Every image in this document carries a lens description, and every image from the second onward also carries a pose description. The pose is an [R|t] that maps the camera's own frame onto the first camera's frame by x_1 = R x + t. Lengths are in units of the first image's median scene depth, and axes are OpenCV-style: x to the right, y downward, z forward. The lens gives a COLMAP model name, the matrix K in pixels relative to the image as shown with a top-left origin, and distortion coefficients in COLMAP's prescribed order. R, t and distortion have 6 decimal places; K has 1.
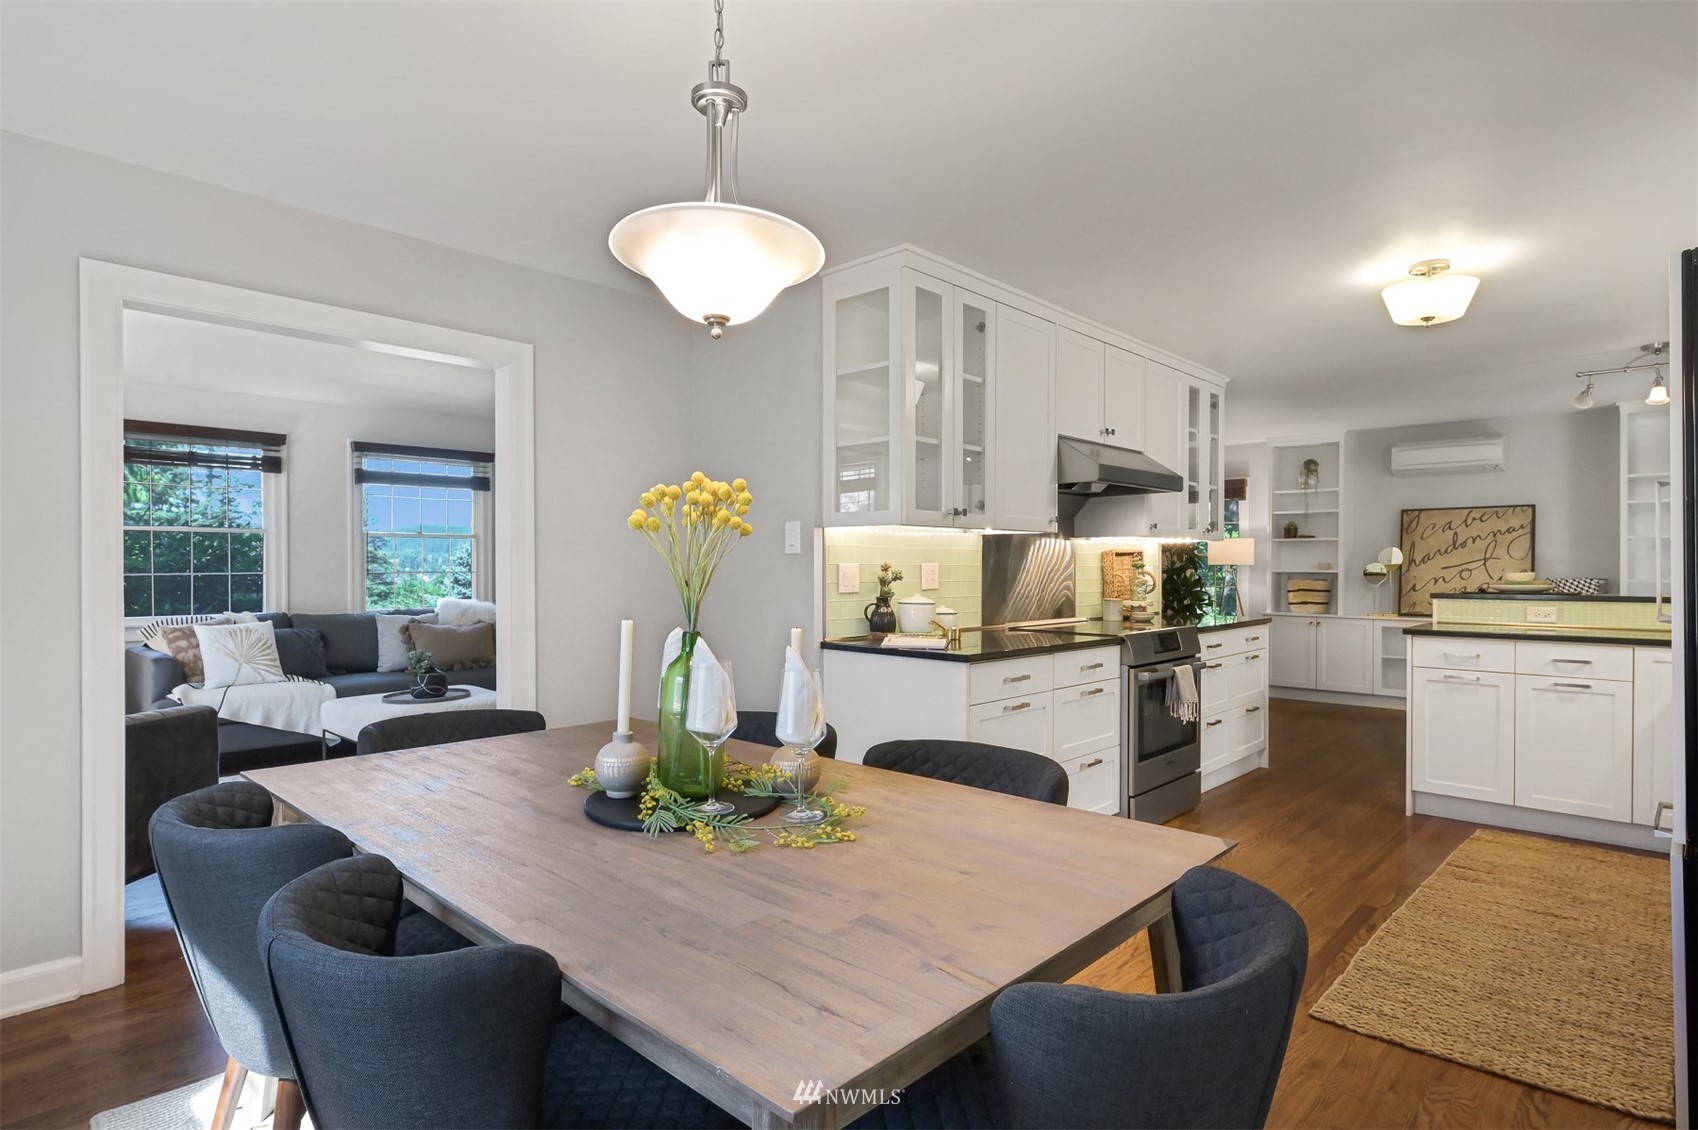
lens RADIAL K [[889.4, 0, 847.1], [0, 889.4, 571.9], [0, 0, 1]] dist [0.000815, 0.000354]
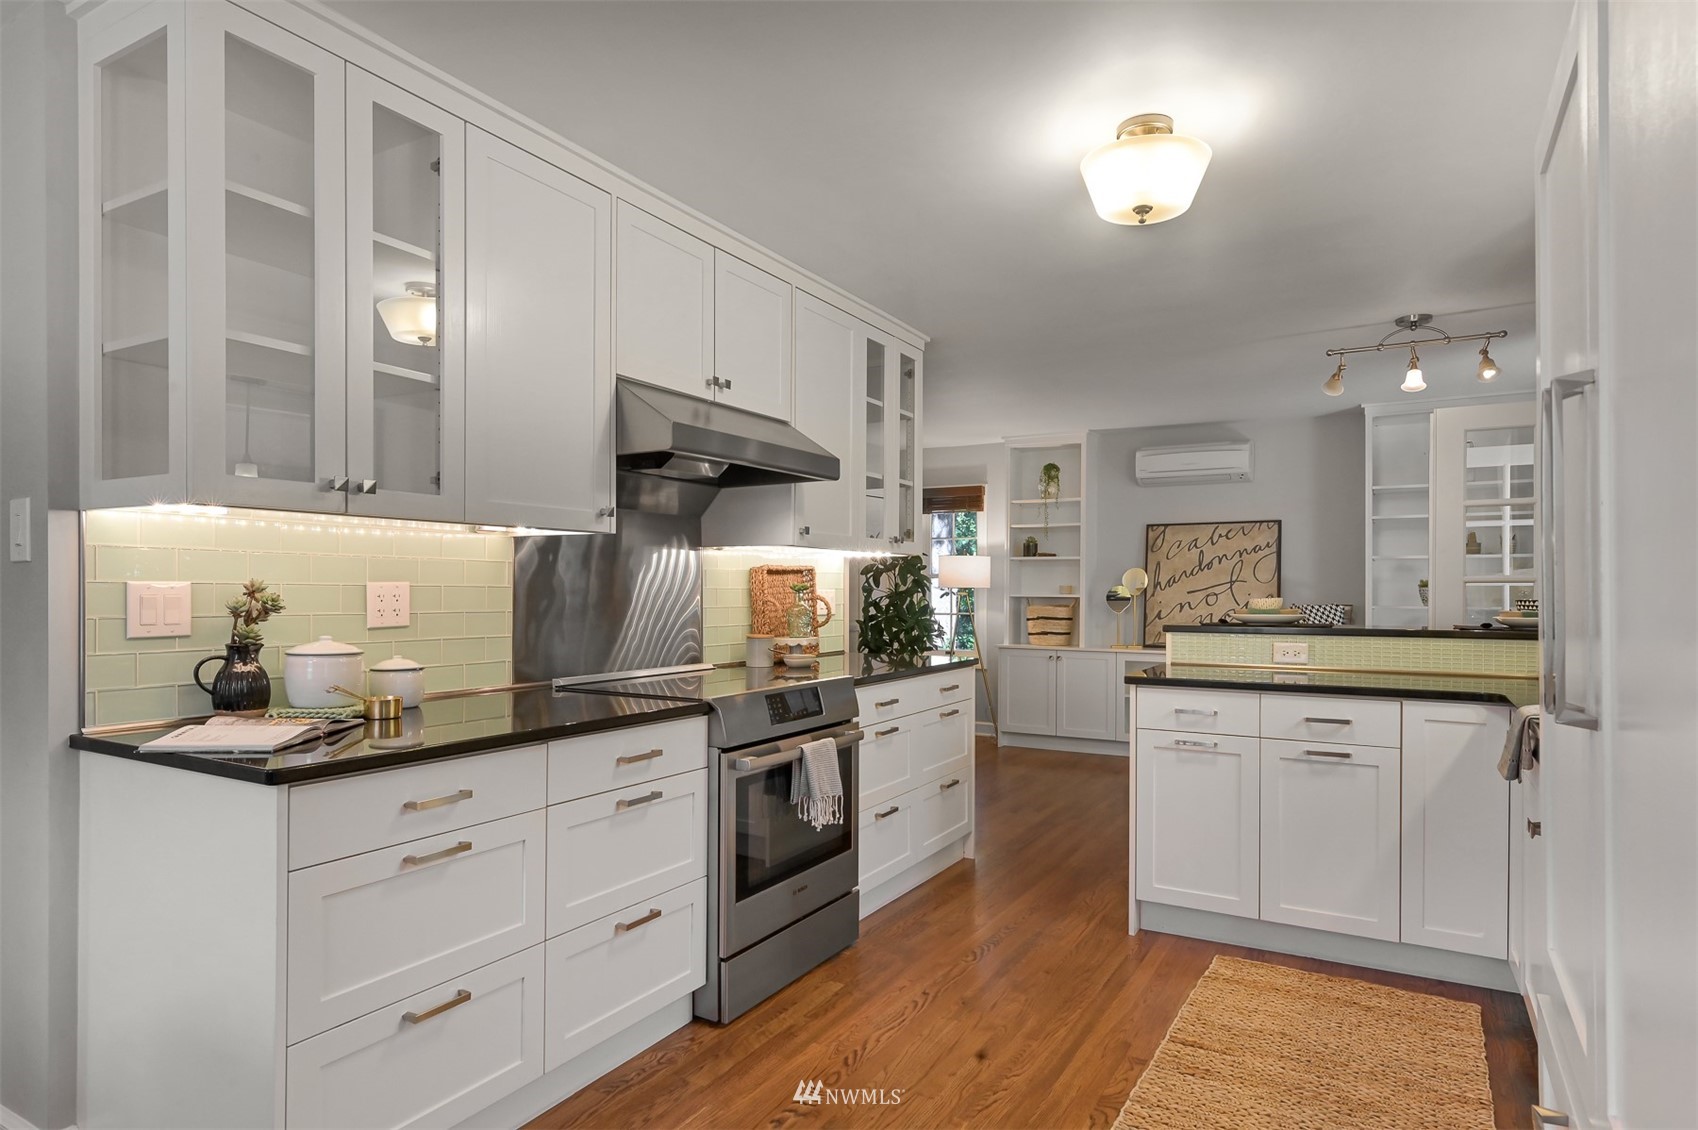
lens RADIAL K [[957.3, 0, 854.2], [0, 957.3, 593.0], [0, 0, 1]] dist [0.005542, 0.001023]
pose [[0.971076, 0.001384, 0.238766, 0.210736], [-0.000705, 0.999995, -0.002928, -0.001111], [-0.238768, 0.002675, 0.971073, 0.277840]]
